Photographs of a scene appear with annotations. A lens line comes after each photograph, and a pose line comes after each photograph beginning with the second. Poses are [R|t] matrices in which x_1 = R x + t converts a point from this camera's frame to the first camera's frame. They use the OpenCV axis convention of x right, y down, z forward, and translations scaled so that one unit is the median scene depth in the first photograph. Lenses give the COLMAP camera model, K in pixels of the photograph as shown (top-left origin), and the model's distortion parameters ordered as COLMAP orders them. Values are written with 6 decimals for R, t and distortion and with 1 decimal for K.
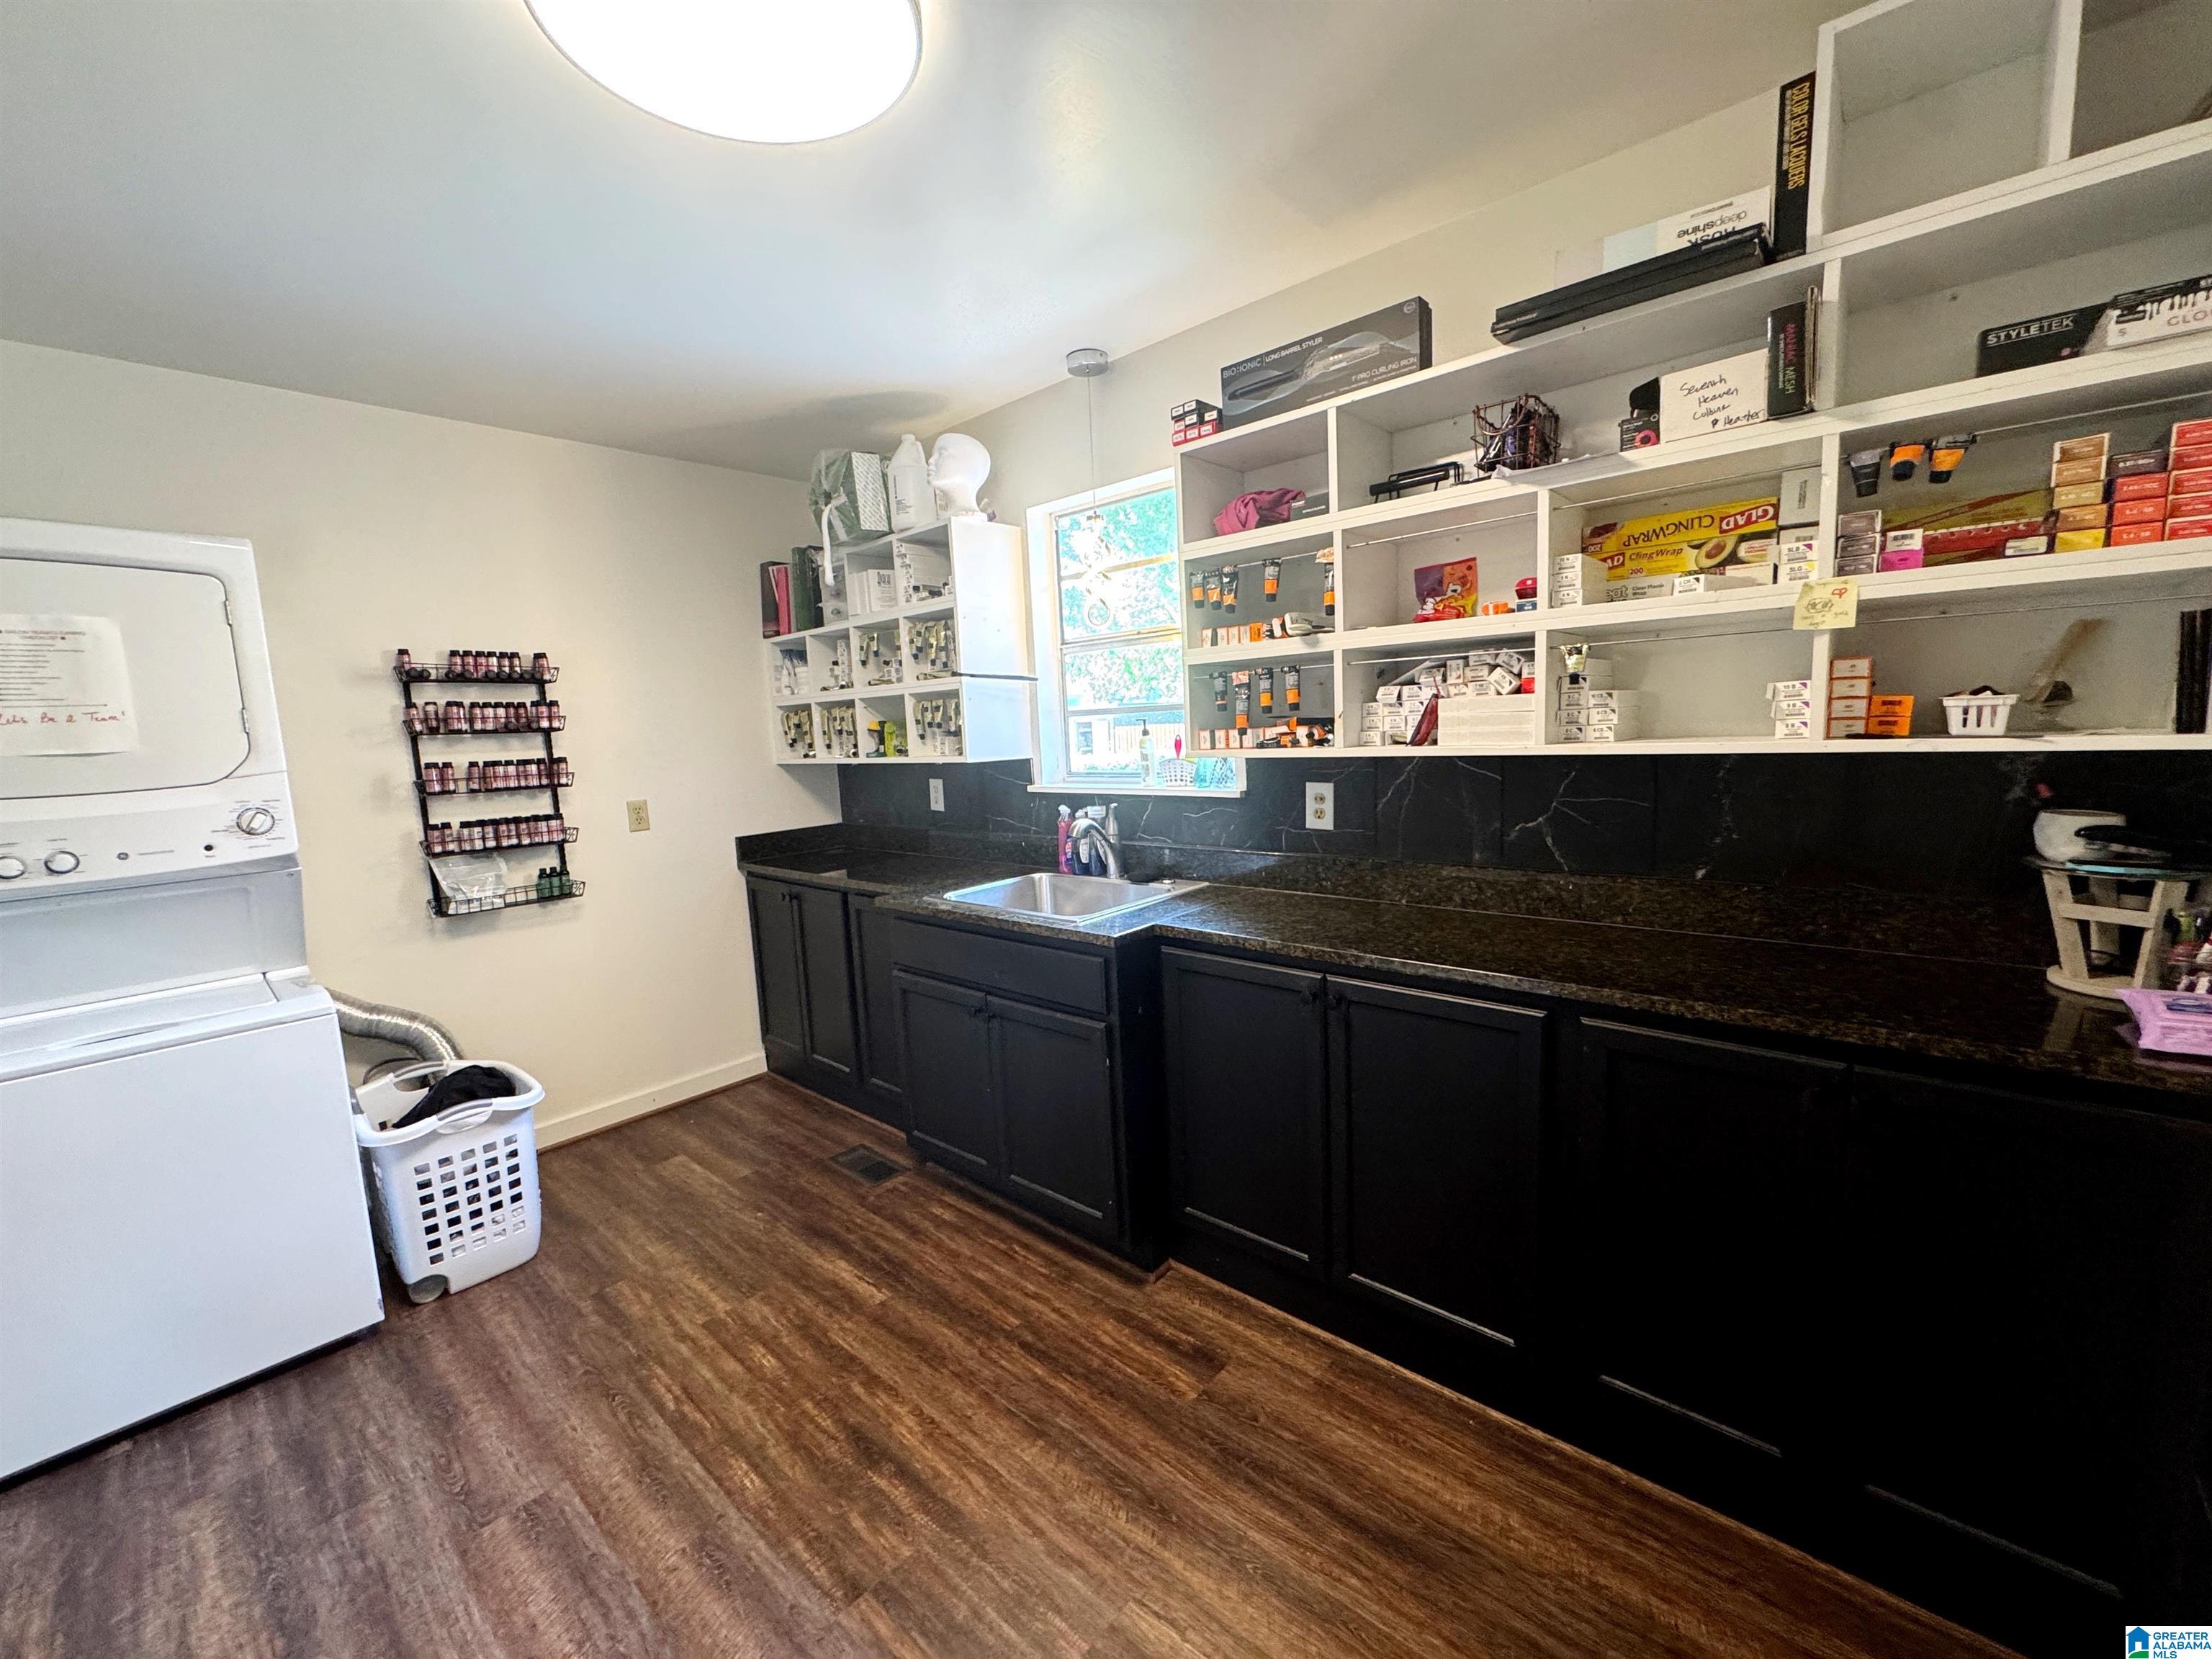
lens RADIAL K [[885.0, 0, 1102.5], [0, 885.0, 829.0], [0, 0, 1]] dist [-0.003666, 0.000585]
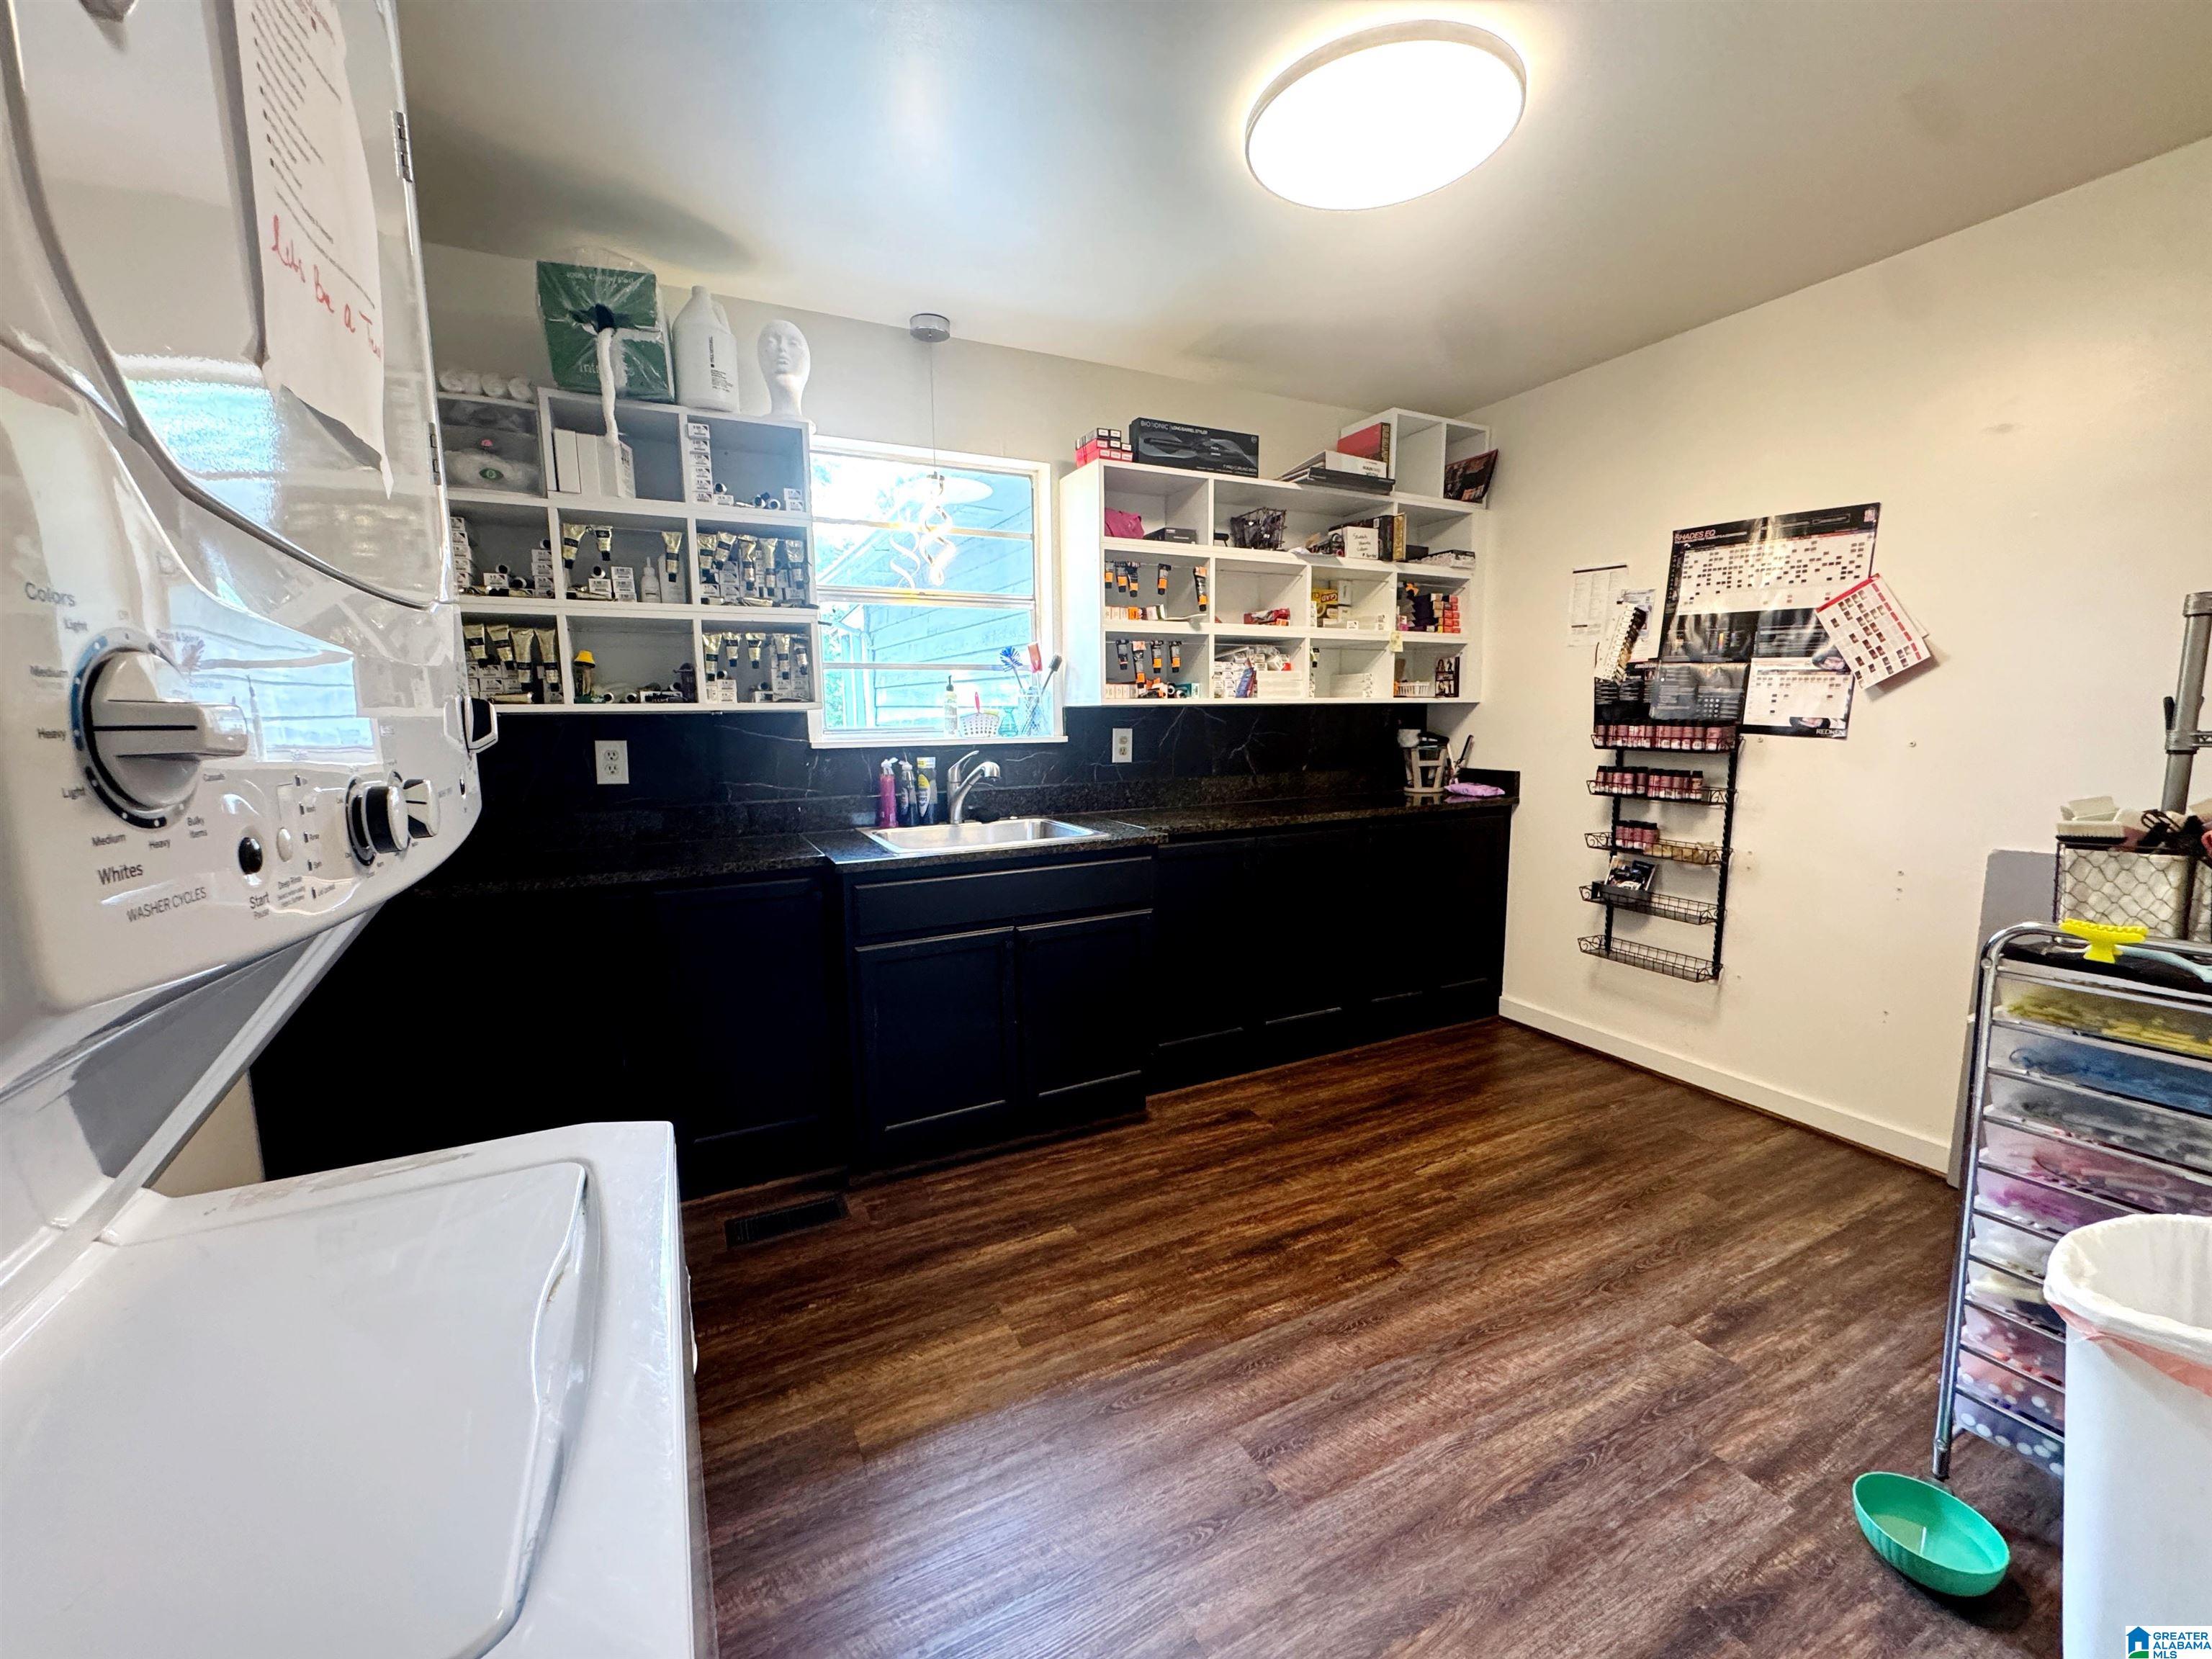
lens RADIAL K [[885.0, 0, 1104.1], [0, 885.0, 827.9], [0, 0, 1]] dist [-0.003666, 0.000585]
pose [[0.363429, -0.076316, 0.928491, -1.234145], [0.107880, 0.993382, 0.039424, 0.051854], [-0.925355, 0.085838, 0.369257, 0.613748]]
